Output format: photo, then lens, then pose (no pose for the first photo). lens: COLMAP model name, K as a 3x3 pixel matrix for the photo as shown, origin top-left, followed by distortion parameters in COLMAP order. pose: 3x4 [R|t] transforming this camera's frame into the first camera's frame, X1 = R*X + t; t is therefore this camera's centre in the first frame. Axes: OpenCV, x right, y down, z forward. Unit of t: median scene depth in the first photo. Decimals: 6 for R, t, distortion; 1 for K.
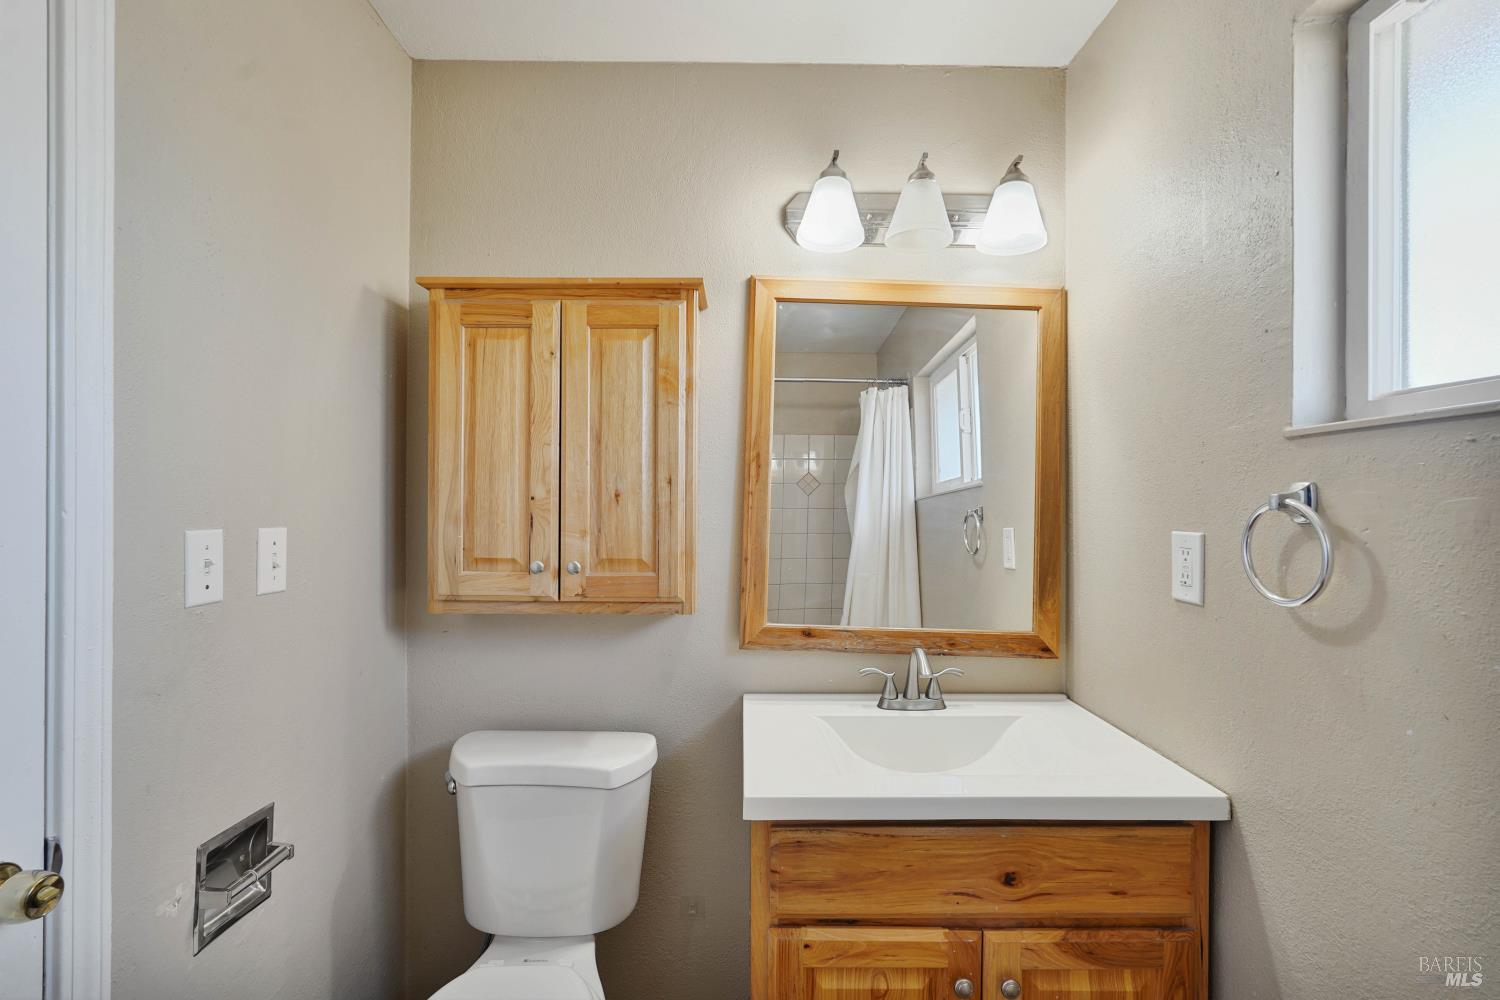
lens RADIAL K [[677.1, 0, 750.0], [0, 677.1, 500.0], [0, 0, 1]] dist [-0.001936, 0.000364]
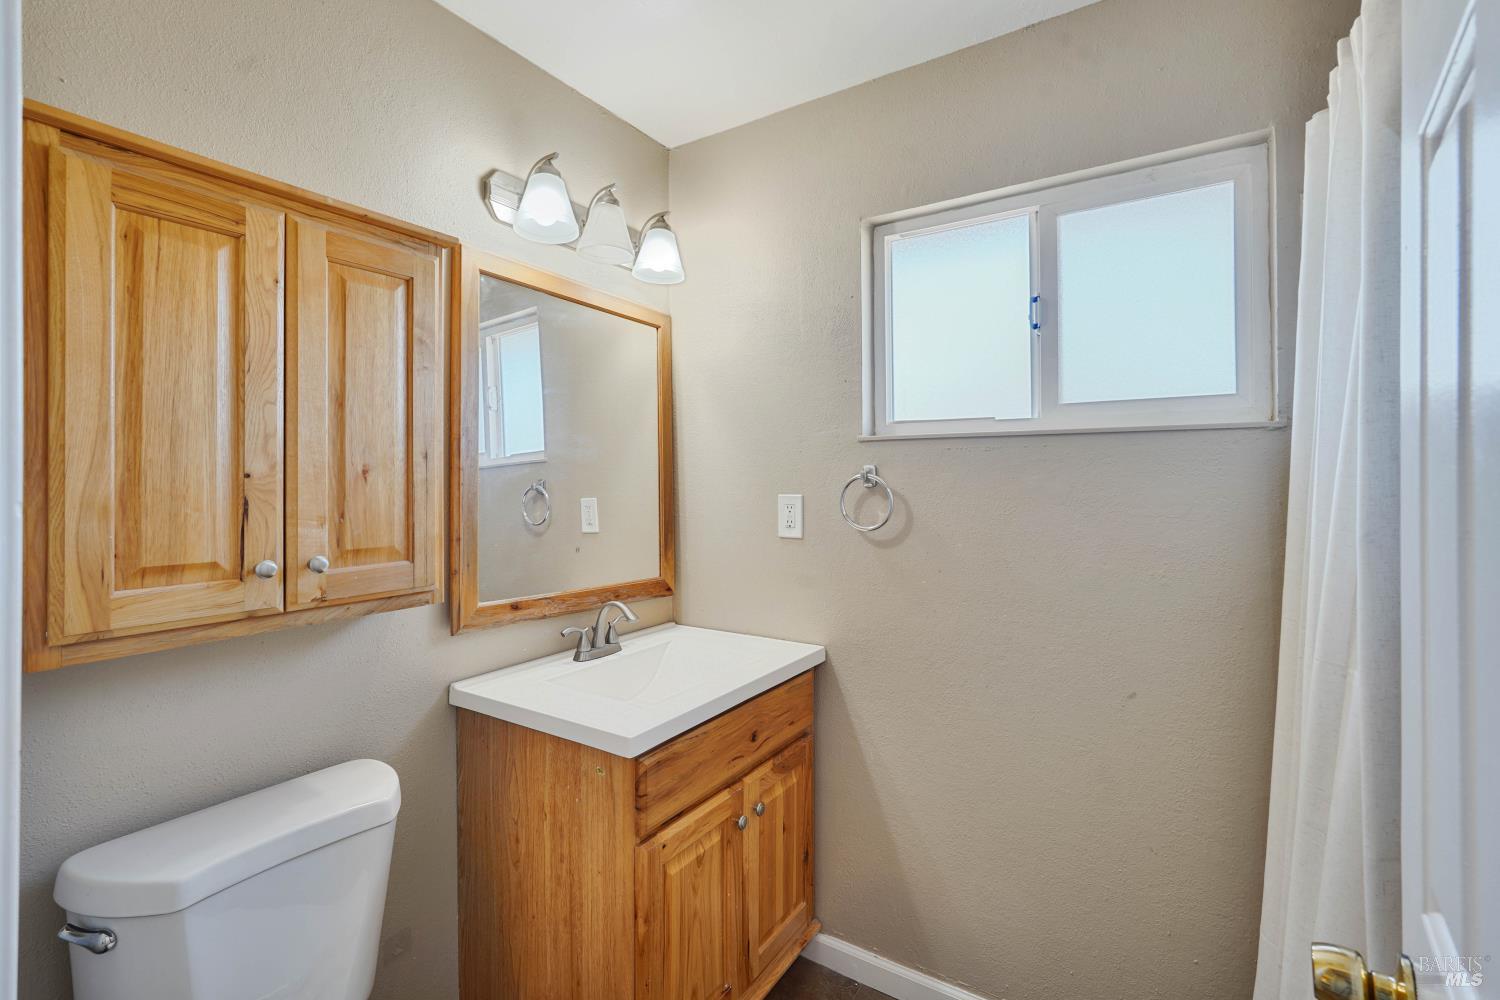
lens RADIAL K [[680.0, 0, 751.1], [0, 680.0, 471.2], [0, 0, 1]] dist [0.002757, 0.000723]
pose [[0.549410, 0.000872, 0.835552, -0.631122], [0.003439, 0.999989, -0.003305, -0.003113], [-0.835546, 0.004689, 0.549401, 0.150824]]
